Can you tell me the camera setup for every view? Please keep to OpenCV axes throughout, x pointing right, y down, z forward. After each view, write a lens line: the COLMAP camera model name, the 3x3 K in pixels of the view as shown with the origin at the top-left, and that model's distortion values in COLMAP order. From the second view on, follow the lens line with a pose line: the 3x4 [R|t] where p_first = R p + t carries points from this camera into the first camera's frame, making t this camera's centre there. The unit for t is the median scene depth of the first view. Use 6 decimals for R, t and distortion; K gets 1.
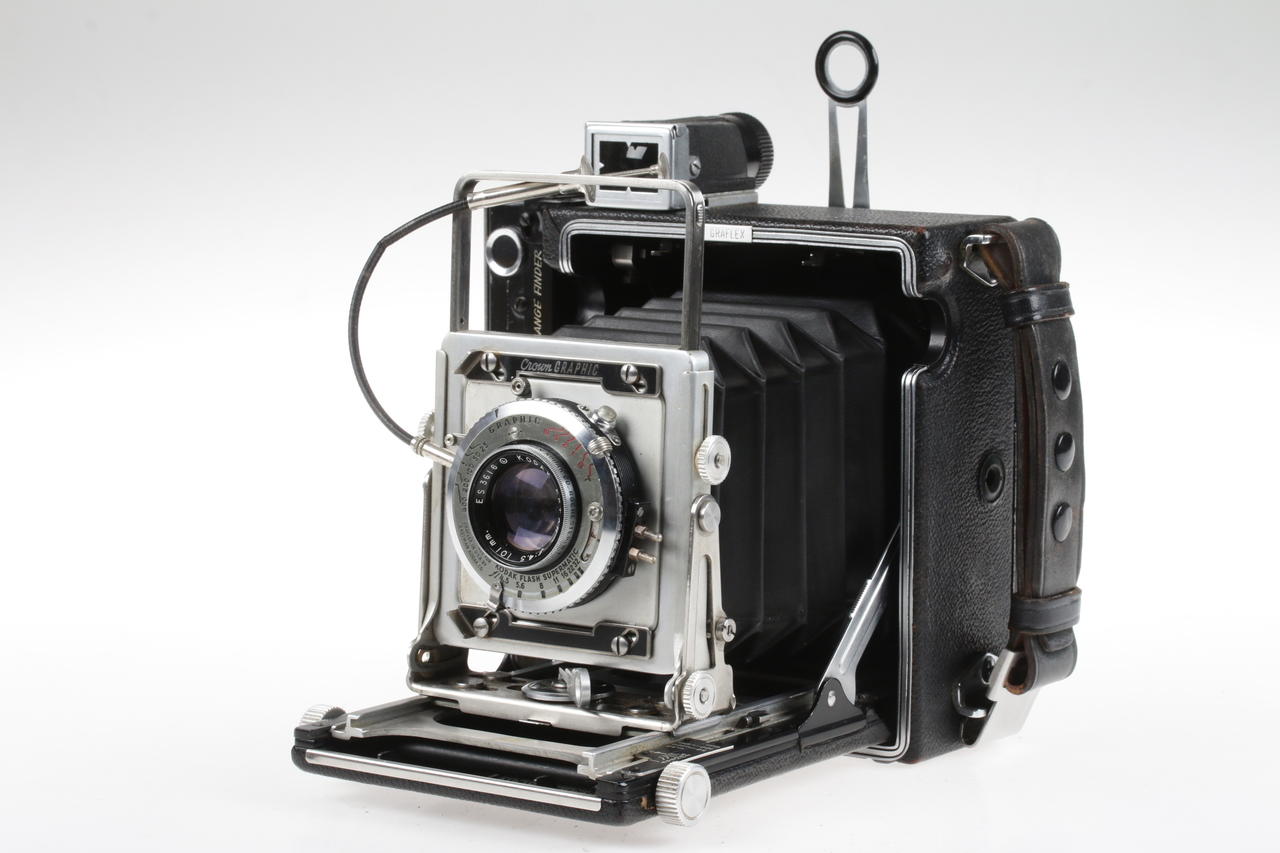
lens RADIAL K [[3707.4, 0, 641.5], [0, 3707.4, 293.7], [0, 0, 1]] dist [0.107472, 0.737272]
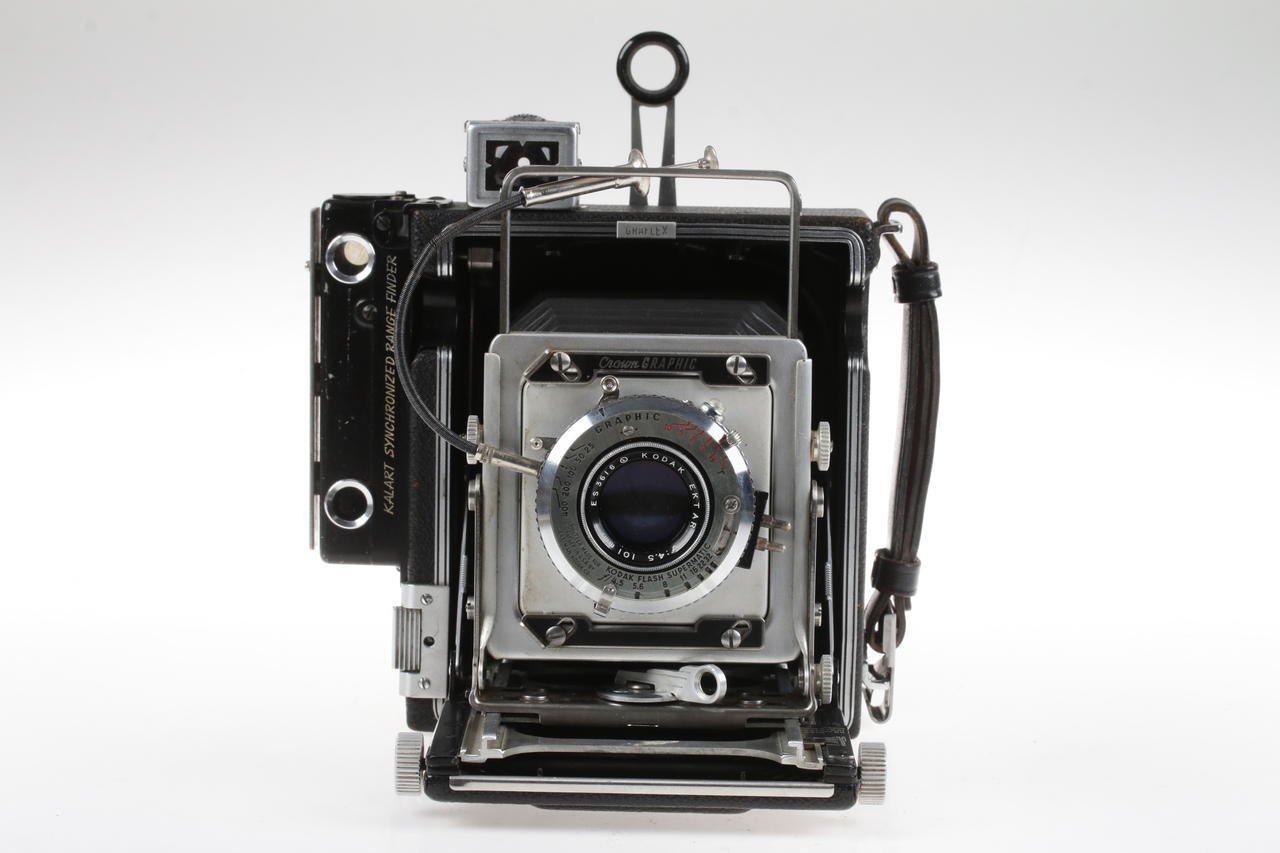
lens RADIAL K [[3707.4, 0, 641.5], [0, 3707.4, 293.7], [0, 0, 1]] dist [0.107472, 0.737272]
pose [[0.818626, -0.028853, 0.573602, -0.590092], [0.038993, 0.999225, -0.005387, 0.006614], [-0.573002, 0.026777, 0.819116, 0.193418]]
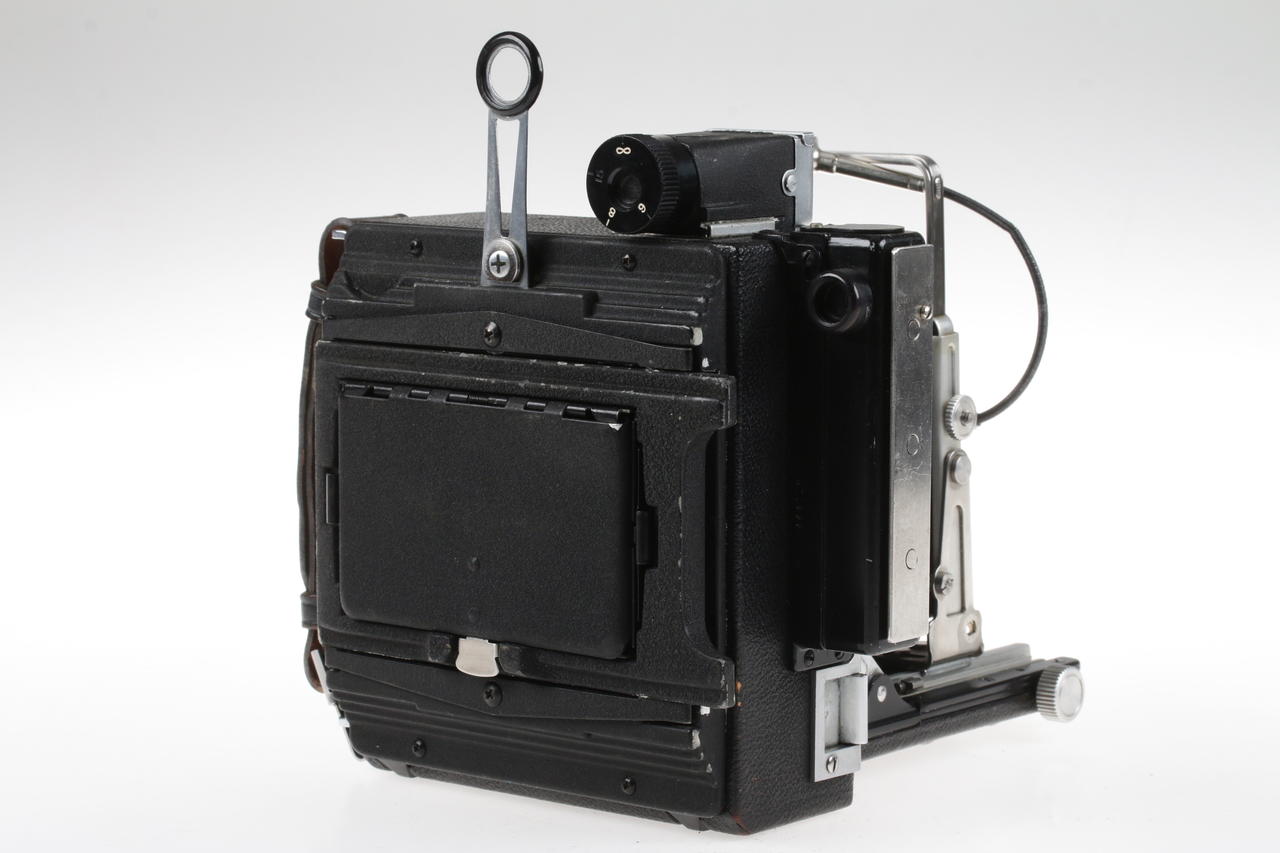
lens RADIAL K [[3581.9, 0, 640.0], [0, 3581.9, 426.5], [0, 0, 1]] dist [-0.152701, -0.354606]
pose [[-0.999793, -0.006235, 0.019360, 0.001430], [-0.002154, 0.978958, 0.204051, -0.166683], [-0.020225, 0.203967, -0.978769, 2.025359]]
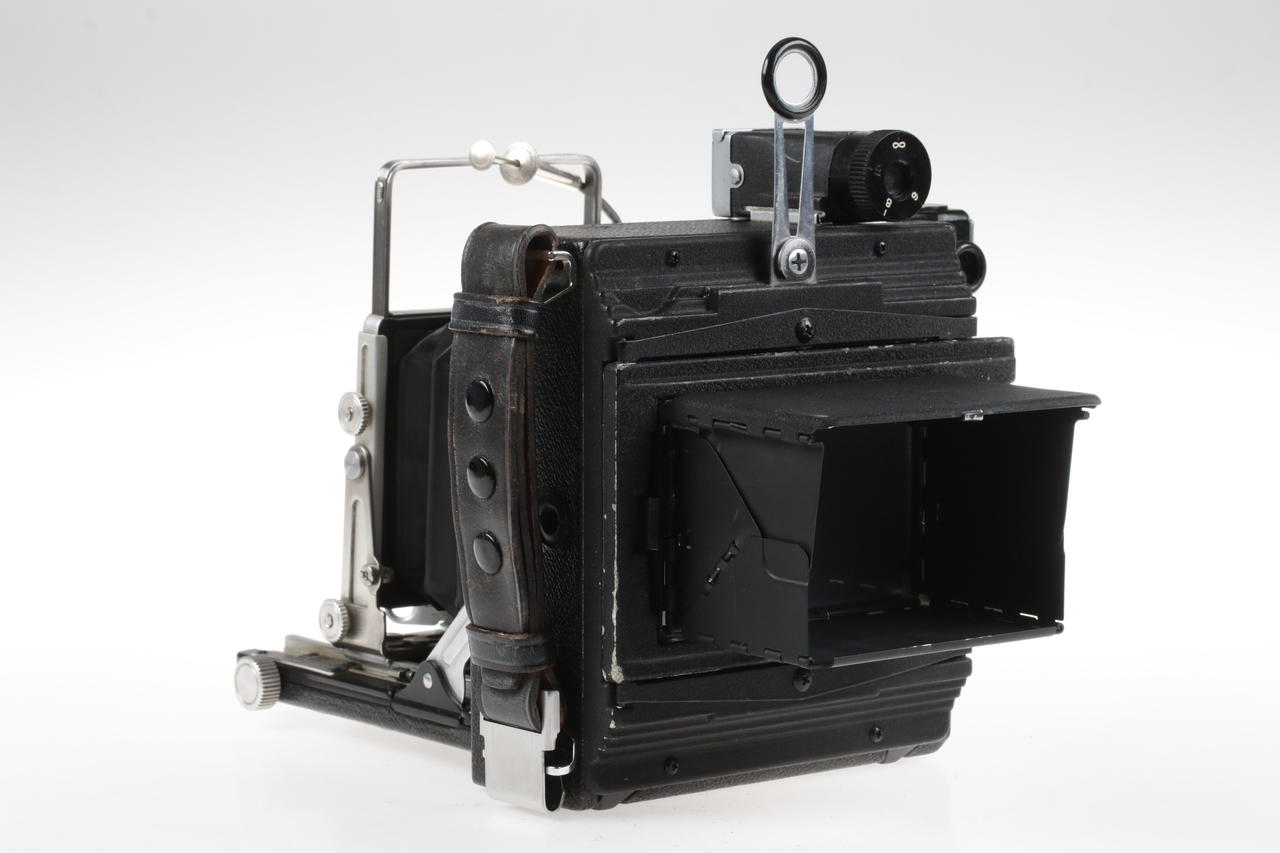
lens RADIAL K [[3707.4, 0, 641.5], [0, 3707.4, 293.7], [0, 0, 1]] dist [0.107472, 0.737272]
pose [[-0.246060, 0.078475, -0.966072, 1.017314], [-0.090080, 0.990552, 0.103408, -0.109705], [0.965059, 0.112469, -0.236666, 1.312589]]
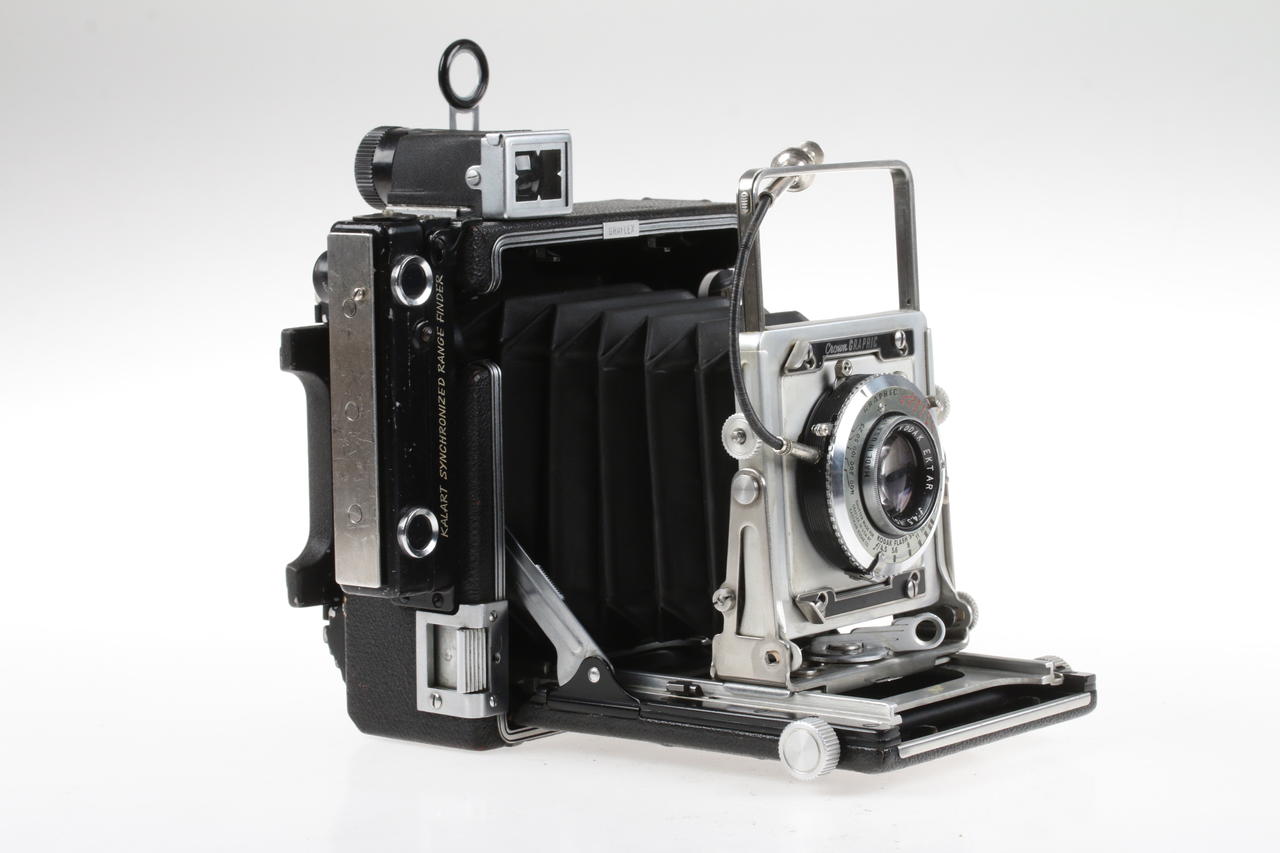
lens RADIAL K [[3707.4, 0, 641.5], [0, 3707.4, 293.7], [0, 0, 1]] dist [0.107472, 0.737272]
pose [[0.053202, -0.080007, 0.995374, -1.081987], [0.106946, 0.991509, 0.073981, -0.079878], [-0.992840, 0.102515, 0.061306, 0.995732]]
